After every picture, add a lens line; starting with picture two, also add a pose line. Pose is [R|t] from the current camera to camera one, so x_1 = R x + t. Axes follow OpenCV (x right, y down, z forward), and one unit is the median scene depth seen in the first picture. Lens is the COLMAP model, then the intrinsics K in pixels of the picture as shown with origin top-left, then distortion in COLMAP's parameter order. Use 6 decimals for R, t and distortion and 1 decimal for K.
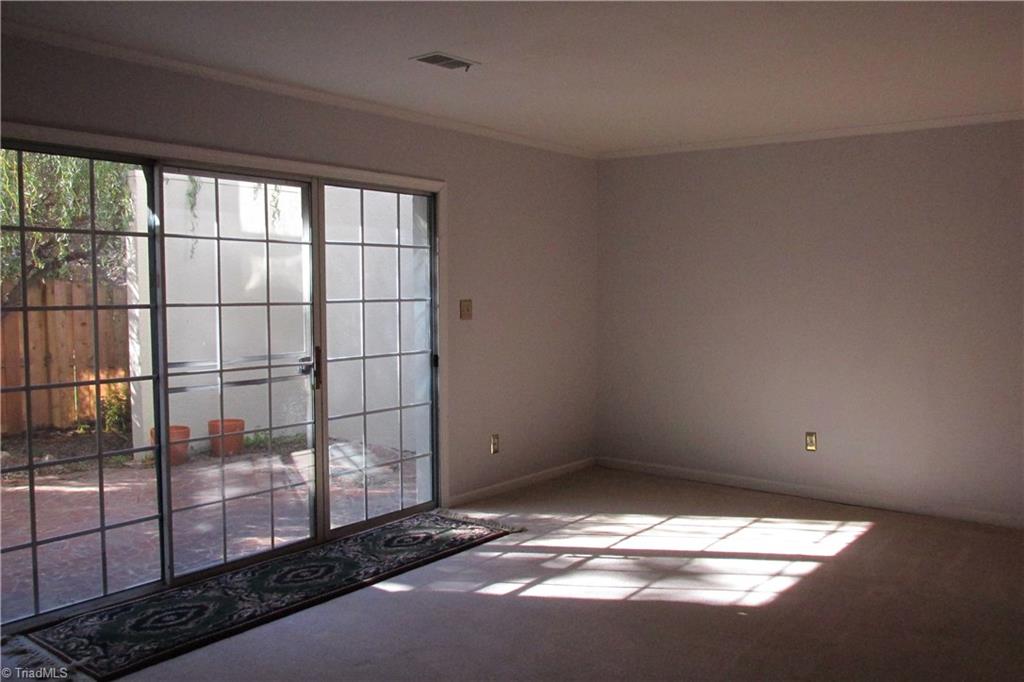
lens RADIAL K [[847.6, 0, 513.5], [0, 847.6, 346.9], [0, 0, 1]] dist [-0.027001, 0.007693]
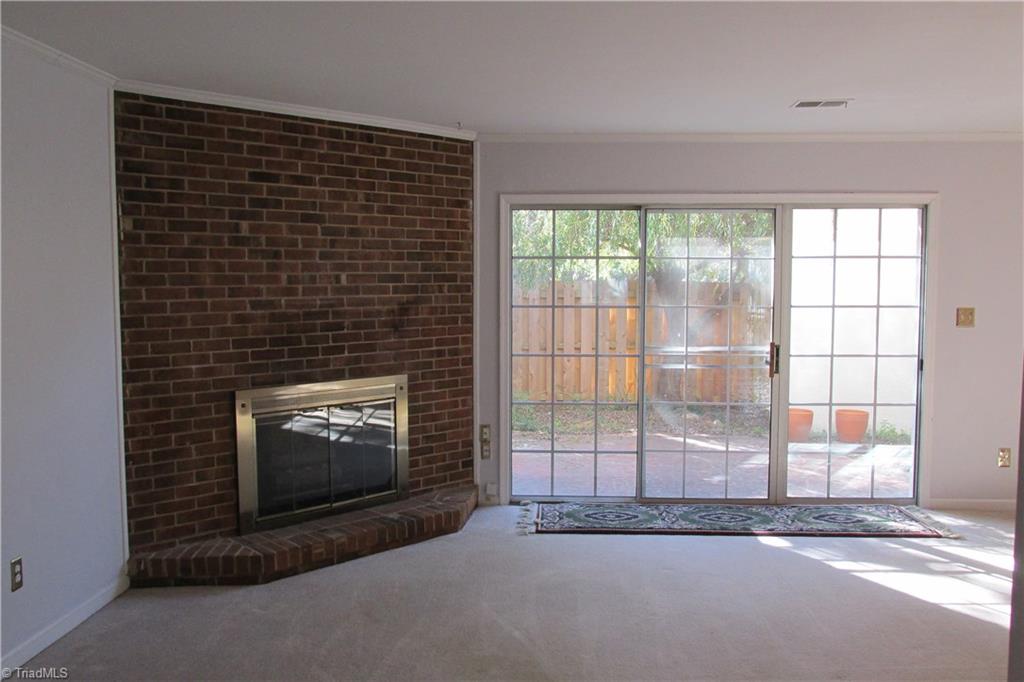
lens RADIAL K [[847.6, 0, 513.5], [0, 847.6, 346.9], [0, 0, 1]] dist [-0.027001, 0.007693]
pose [[0.584410, 0.061770, -0.809104, 0.528799], [-0.058912, 0.997697, 0.033616, -0.013226], [0.809317, 0.028021, 0.586703, -0.020655]]
